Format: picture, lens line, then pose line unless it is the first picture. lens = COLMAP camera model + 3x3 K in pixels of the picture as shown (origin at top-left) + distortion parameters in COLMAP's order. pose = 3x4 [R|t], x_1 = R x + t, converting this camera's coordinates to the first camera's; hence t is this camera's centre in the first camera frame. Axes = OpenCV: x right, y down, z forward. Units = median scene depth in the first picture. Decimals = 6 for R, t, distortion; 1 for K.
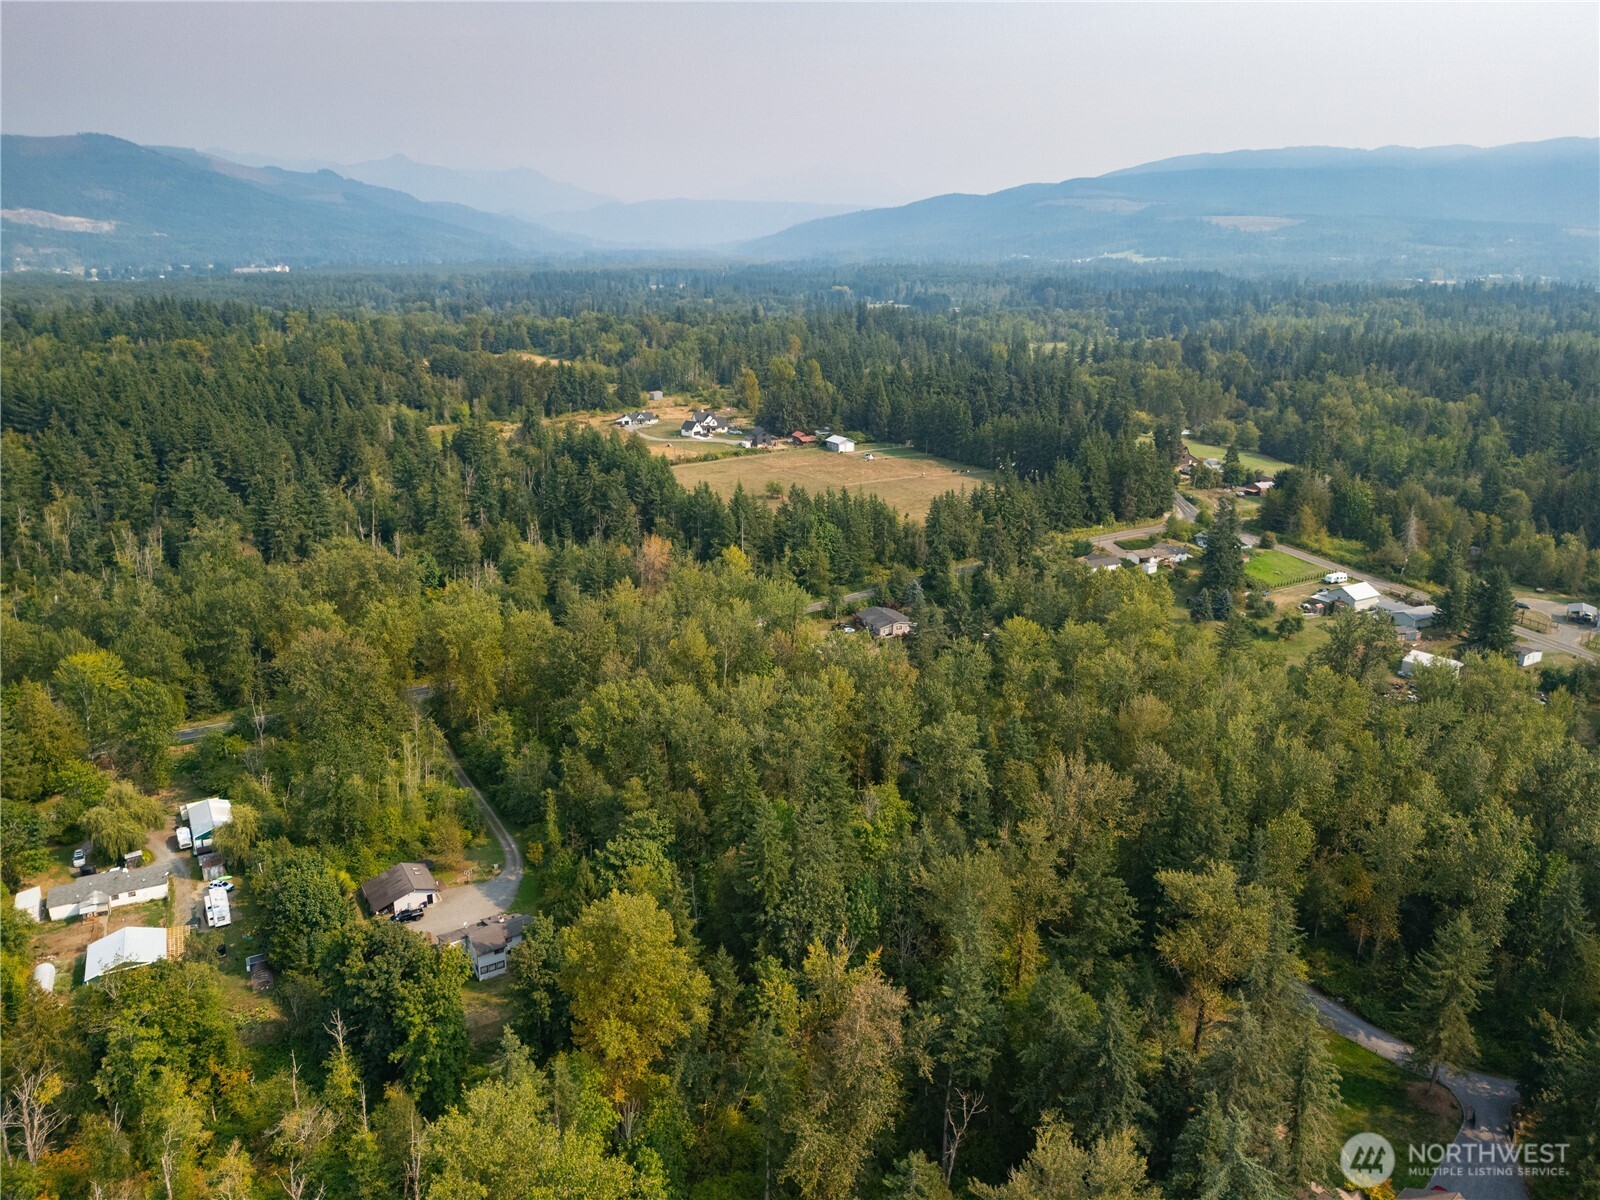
lens RADIAL K [[1154.7, 0, 785.9], [0, 1154.7, 635.6], [0, 0, 1]] dist [0.070146, -0.063389]
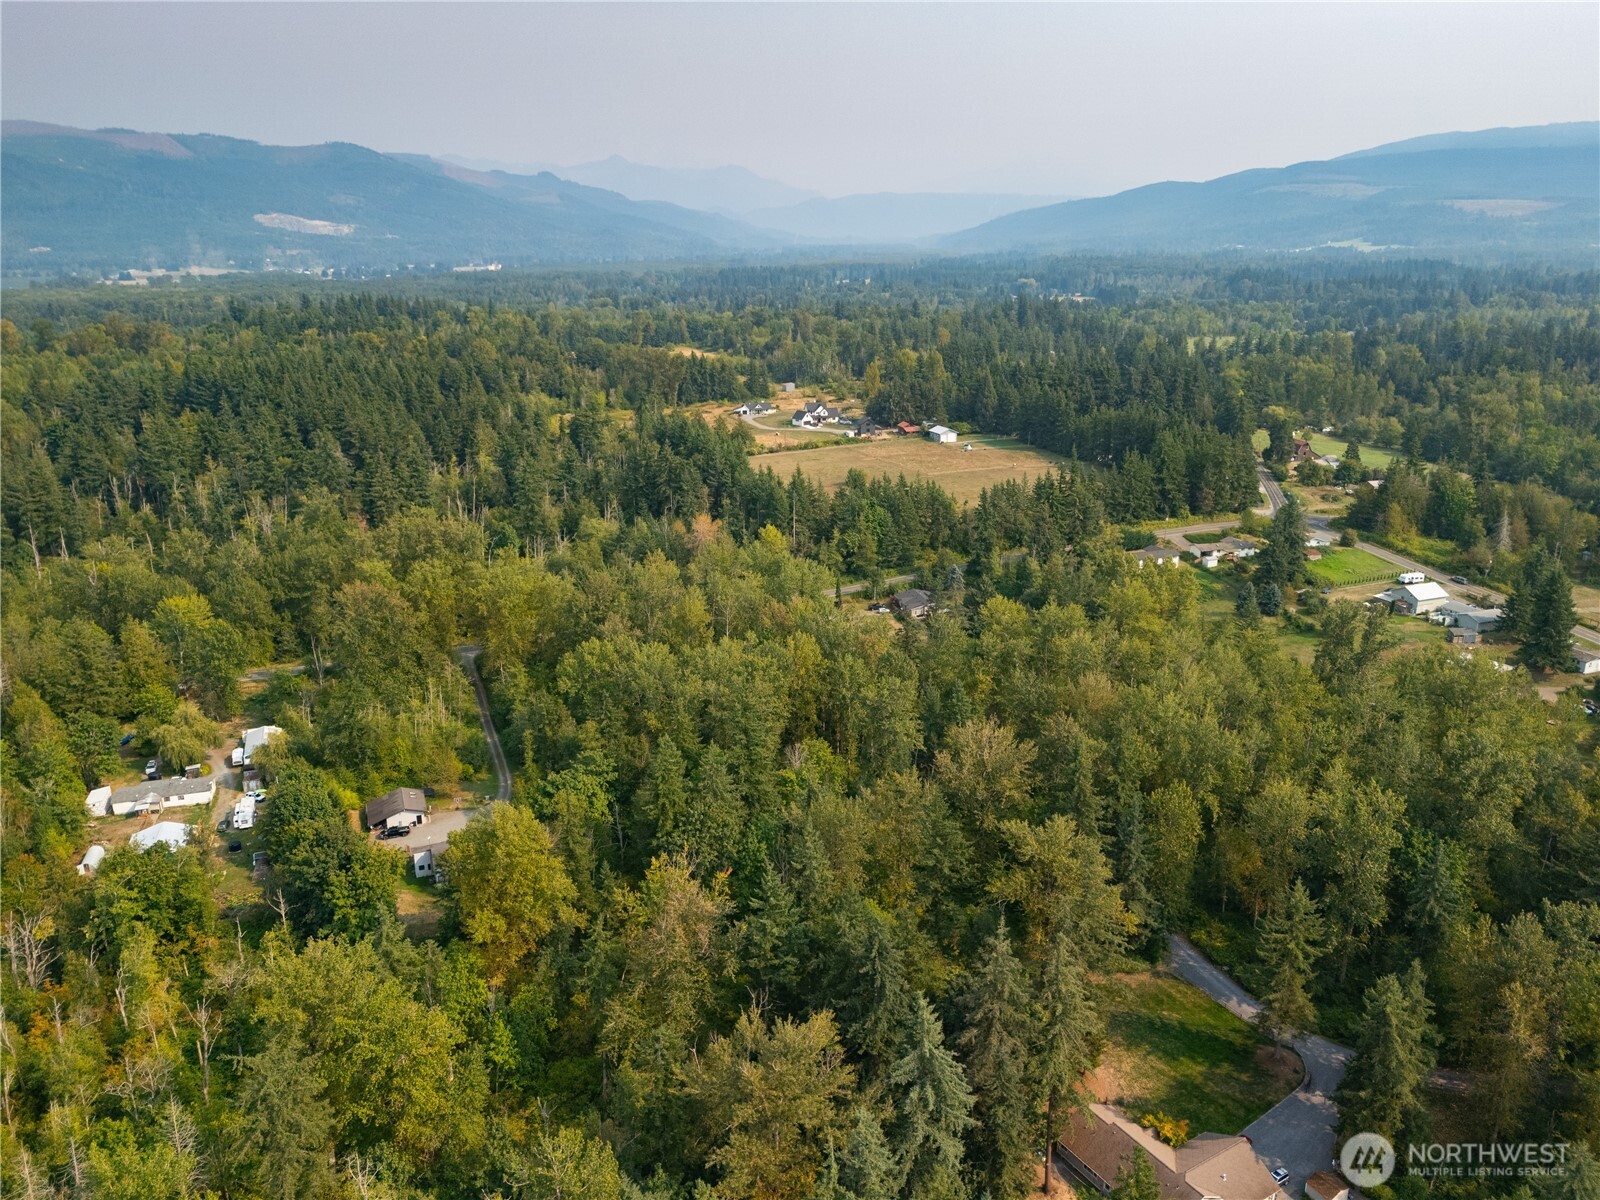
lens RADIAL K [[1154.7, 0, 778.8], [0, 1154.7, 652.9], [0, 0, 1]] dist [0.070146, -0.063389]
pose [[0.986810, 0.045036, -0.155493, 0.113623], [-0.042320, 0.998889, 0.020737, 0.014477], [0.156254, -0.013883, 0.987619, -0.032506]]
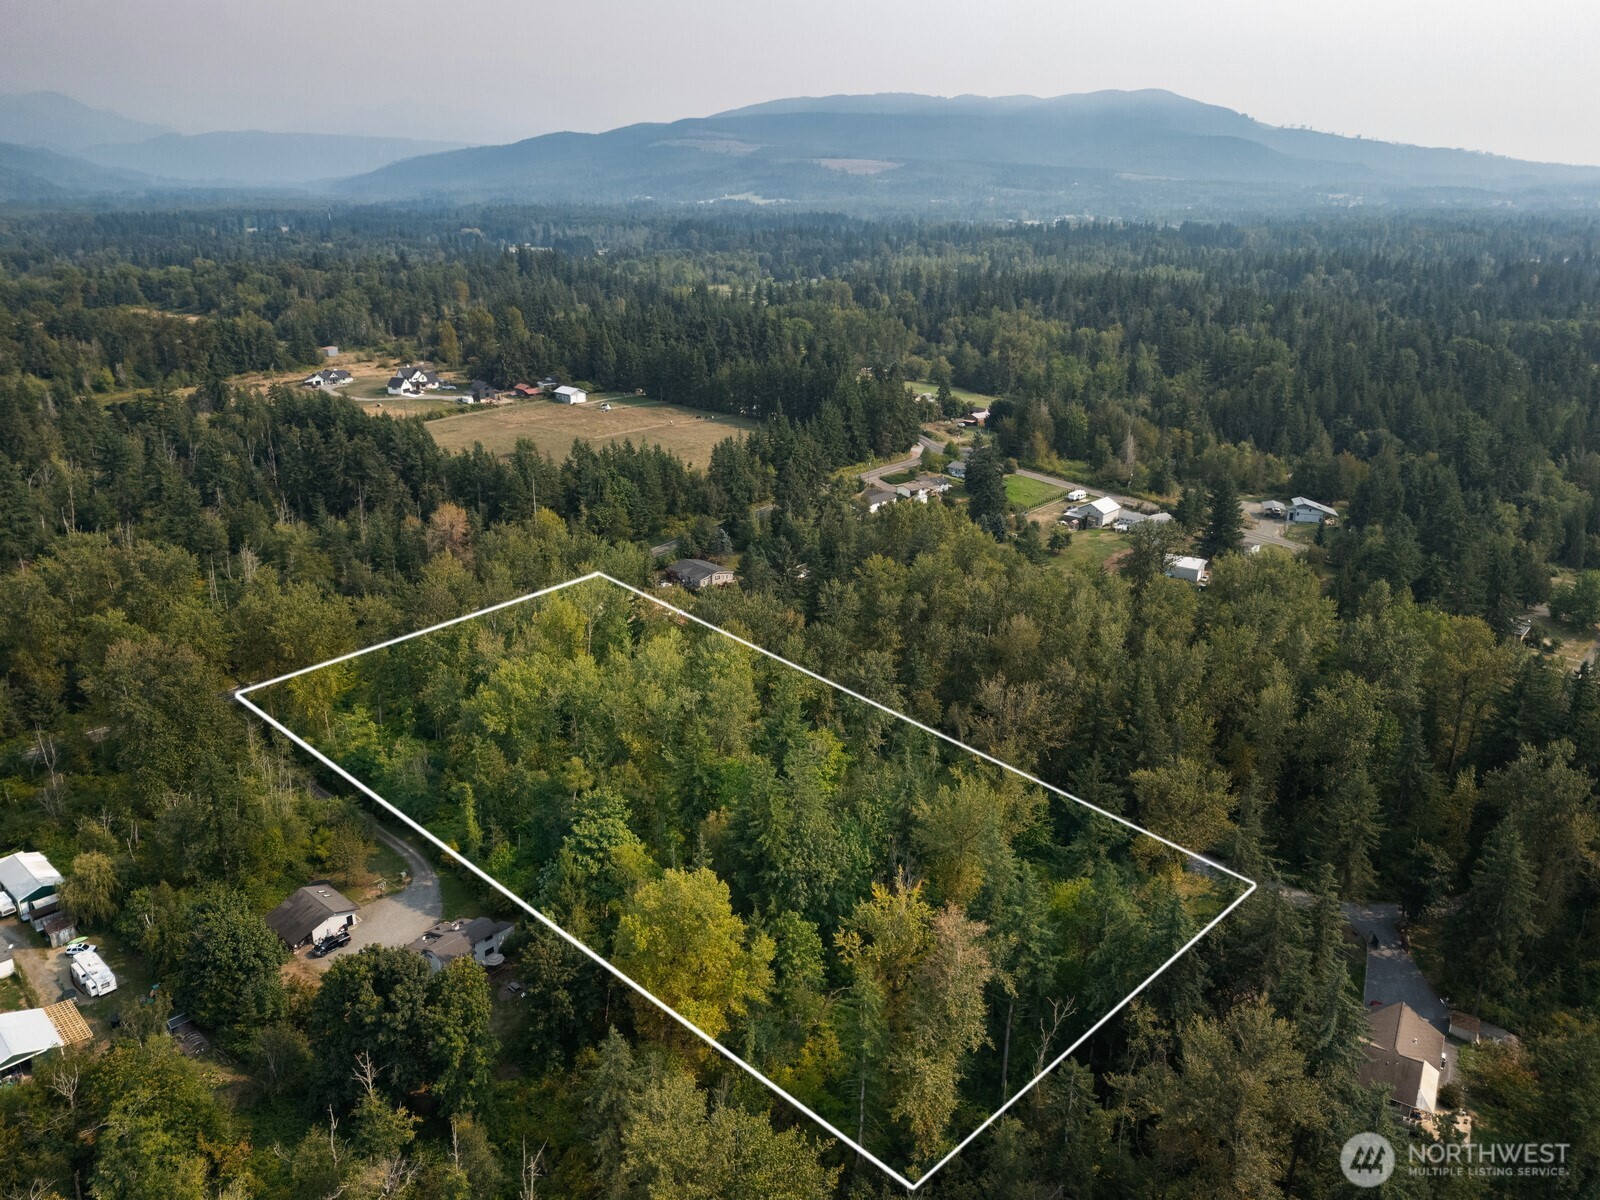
lens RADIAL K [[1154.7, 0, 789.0], [0, 1154.7, 637.8], [0, 0, 1]] dist [0.070146, -0.063389]
pose [[0.953779, -0.109828, 0.279720, -0.115068], [0.096759, 0.993488, 0.060153, -0.008071], [-0.284505, -0.030307, 0.958195, 0.020187]]
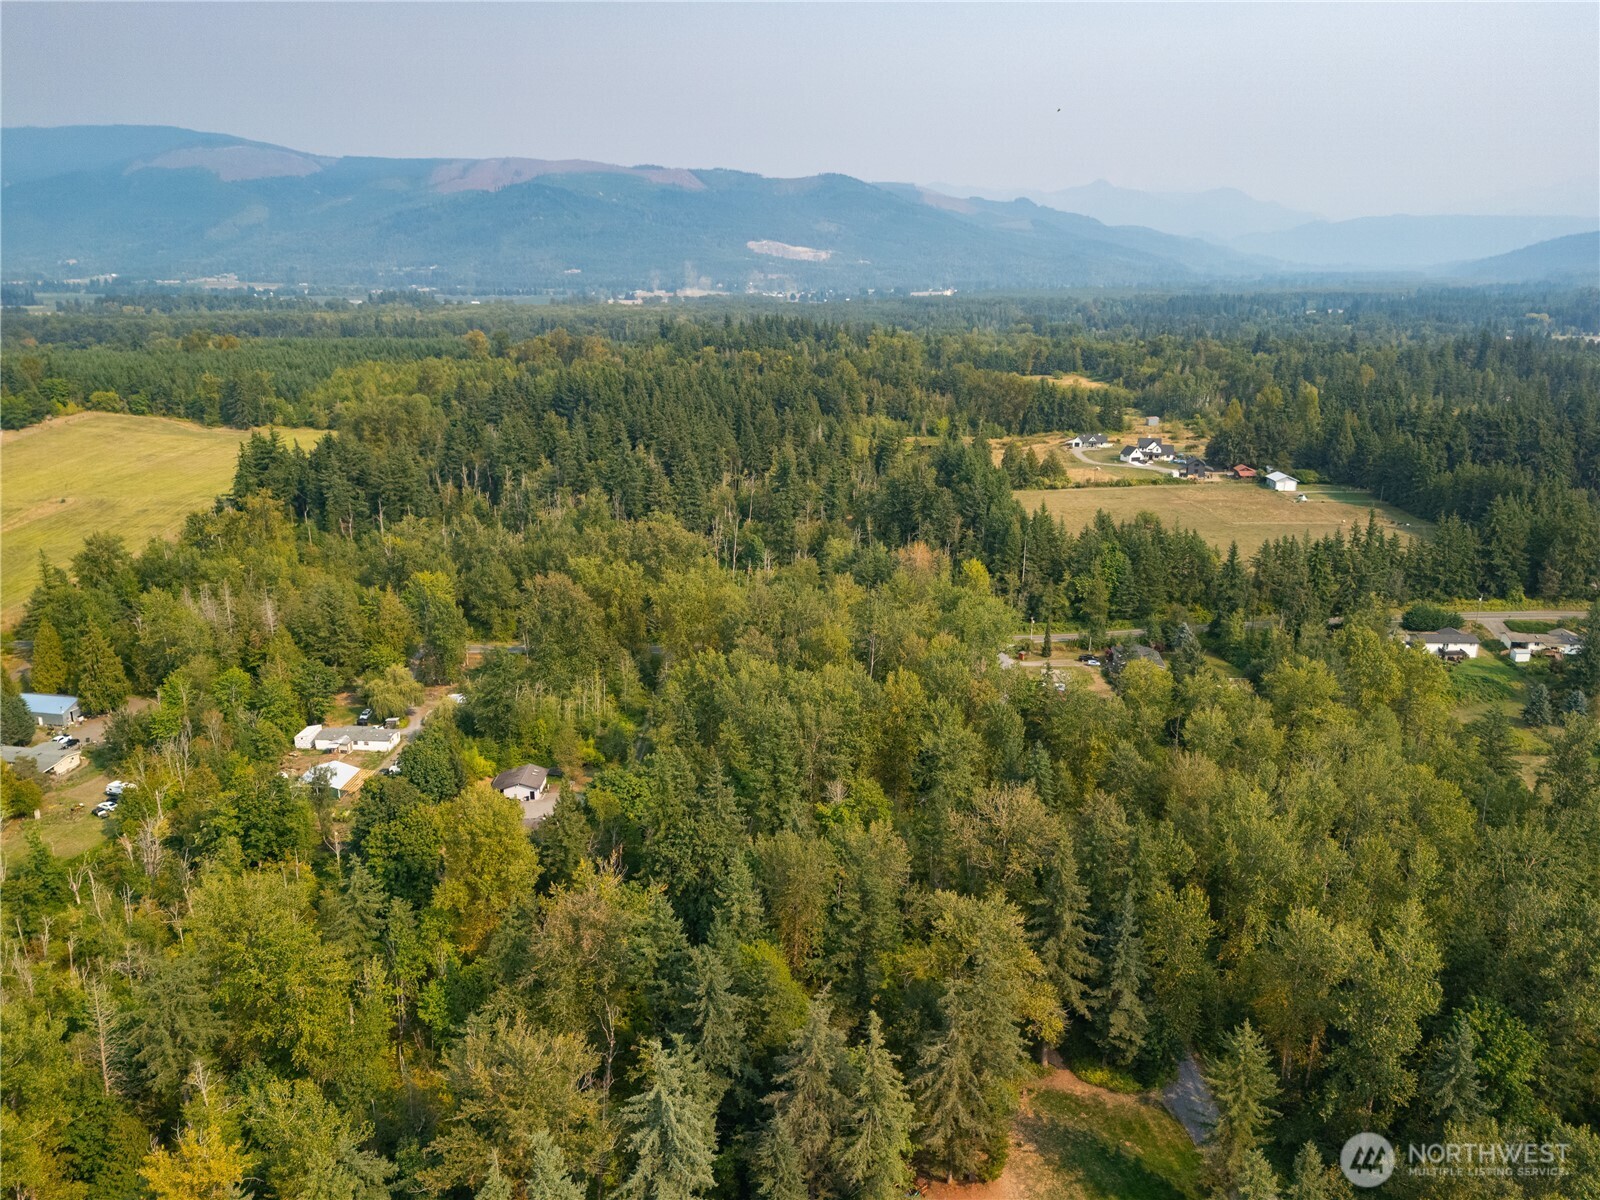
lens RADIAL K [[1154.7, 0, 785.3], [0, 1154.7, 658.8], [0, 0, 1]] dist [0.070146, -0.063389]
pose [[0.866246, 0.161936, -0.472647, 0.264762], [-0.162001, 0.985943, 0.040890, -0.005188], [0.472624, 0.041148, 0.880303, 0.022446]]
